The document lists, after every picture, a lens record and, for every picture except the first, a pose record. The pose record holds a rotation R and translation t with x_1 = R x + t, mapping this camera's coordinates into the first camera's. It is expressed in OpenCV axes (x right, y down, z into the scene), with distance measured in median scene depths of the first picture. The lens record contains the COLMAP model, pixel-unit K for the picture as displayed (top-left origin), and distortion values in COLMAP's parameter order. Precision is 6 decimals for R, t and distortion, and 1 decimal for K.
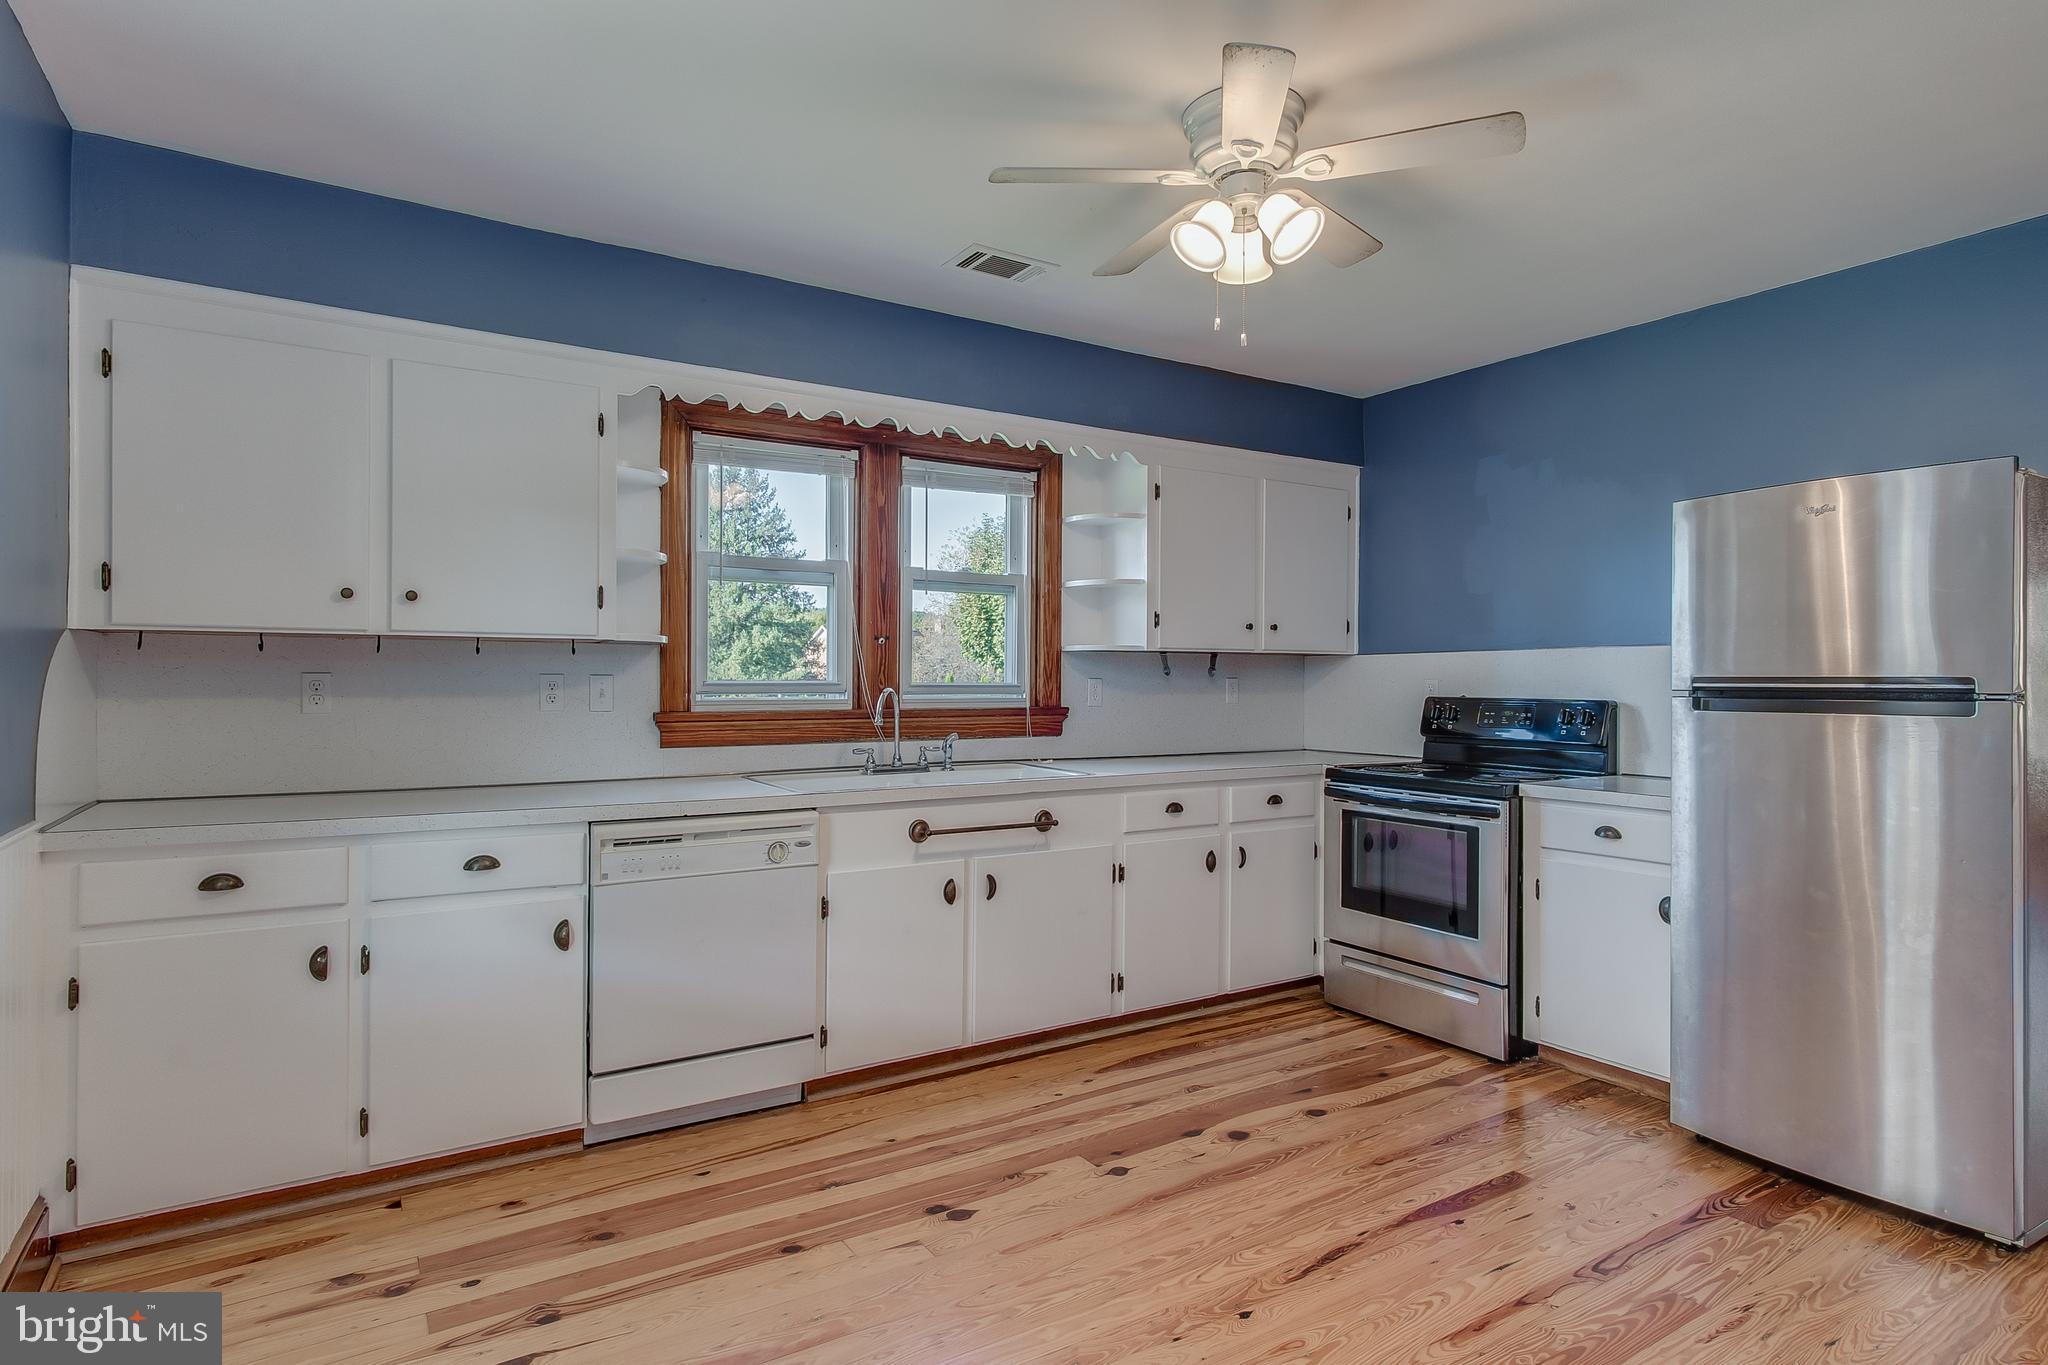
lens RADIAL K [[1085.0, 0, 1027.0], [0, 1085.0, 675.7], [0, 0, 1]] dist [0.004004, 0.002231]
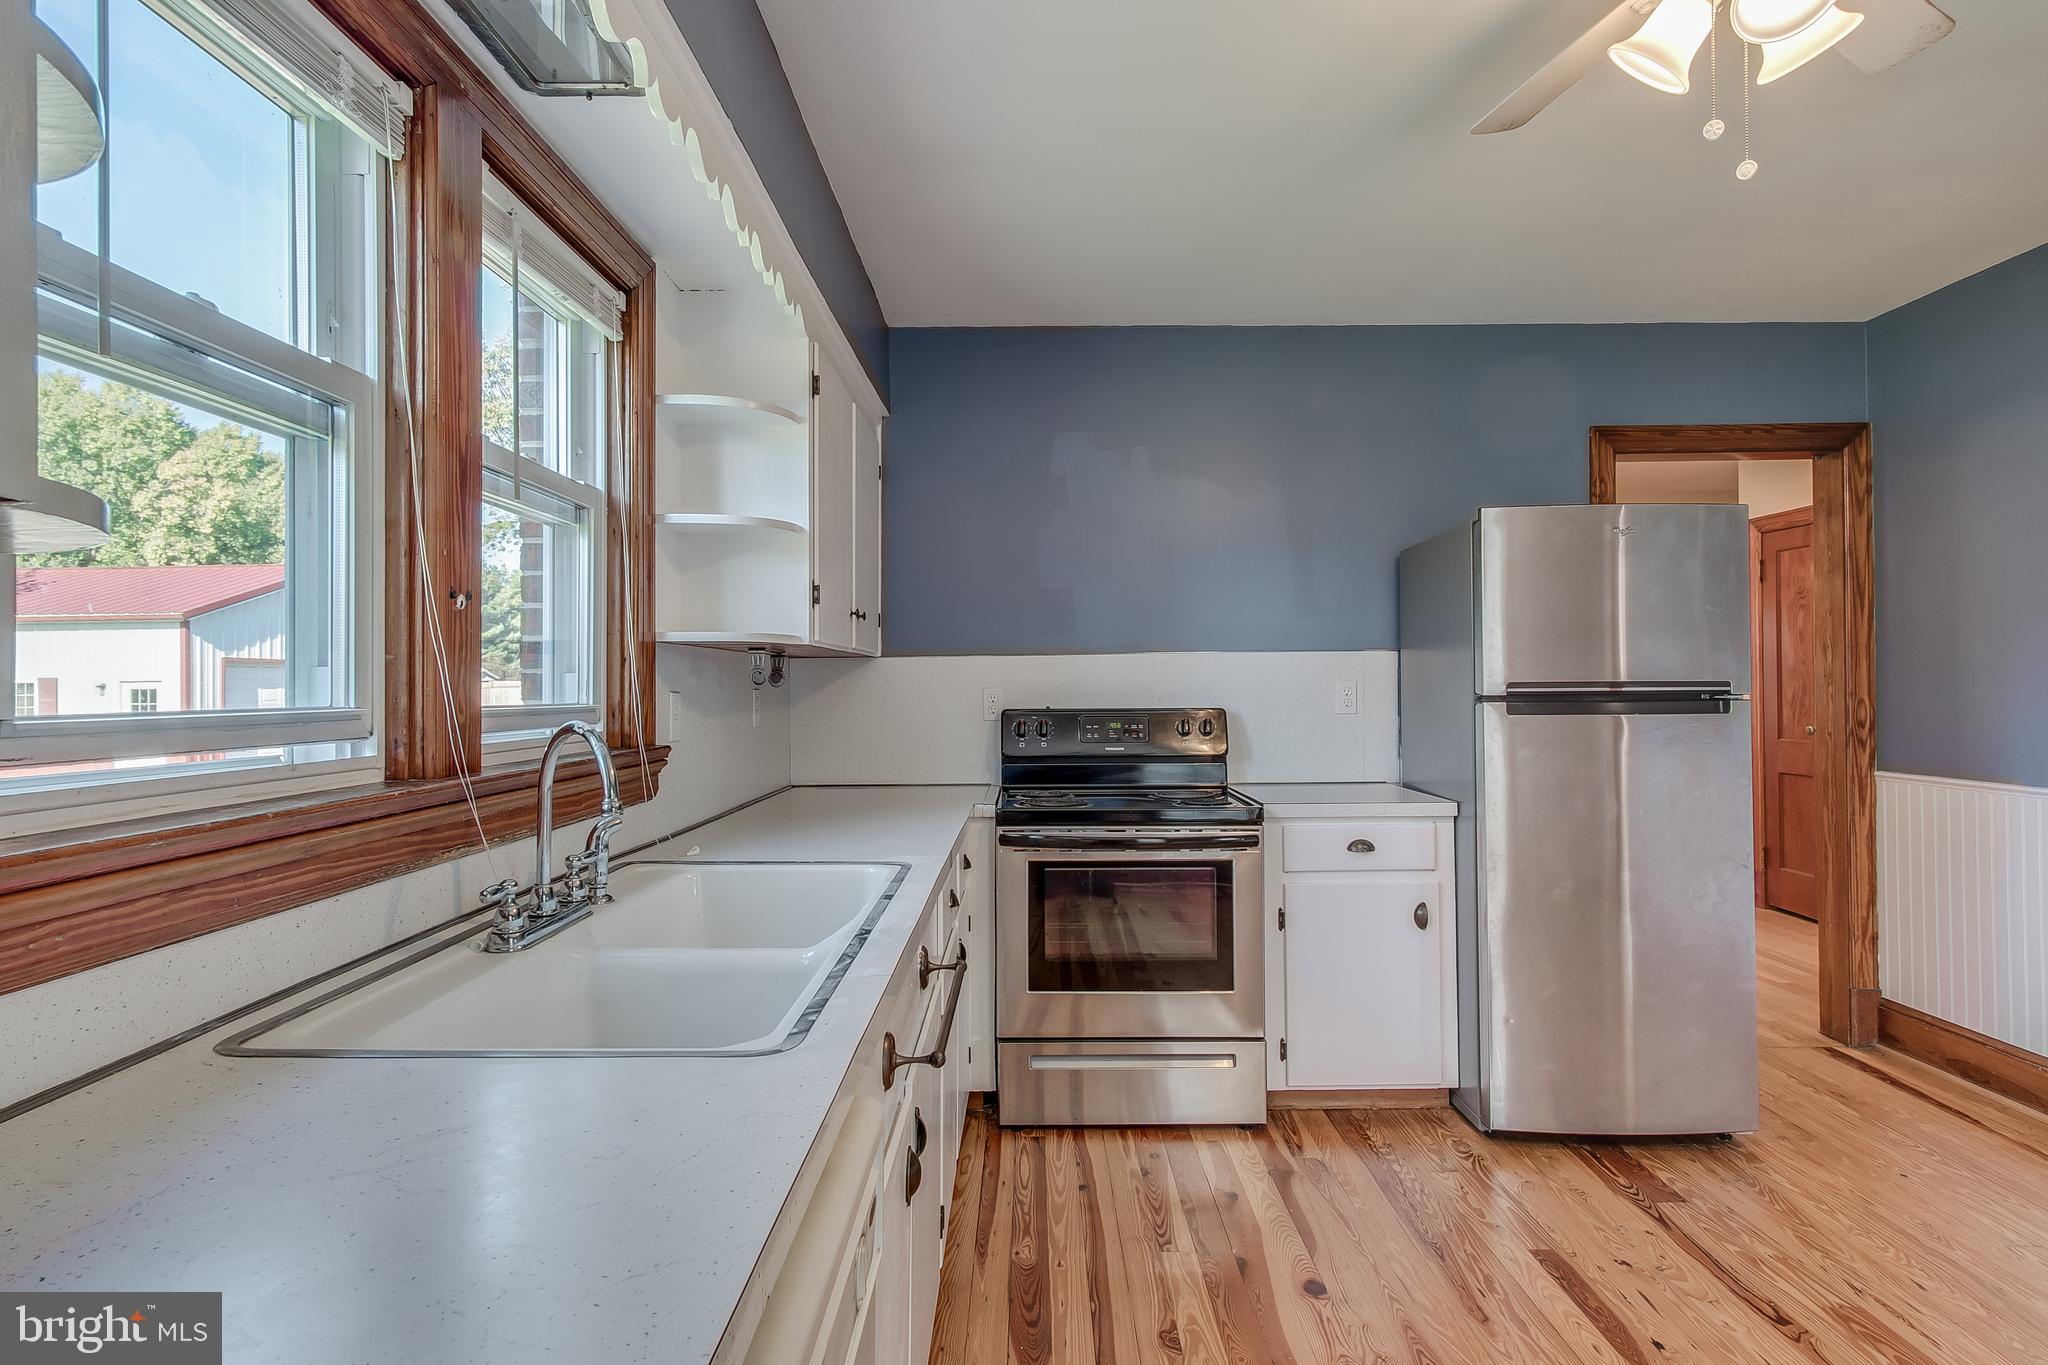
lens RADIAL K [[1085.0, 0, 1027.0], [0, 1085.0, 675.7], [0, 0, 1]] dist [0.004004, 0.002231]
pose [[0.536596, 0.000658, 0.843839, -0.364987], [0.006597, 0.999966, -0.004975, -0.002284], [-0.843813, 0.008236, 0.536573, 0.628188]]
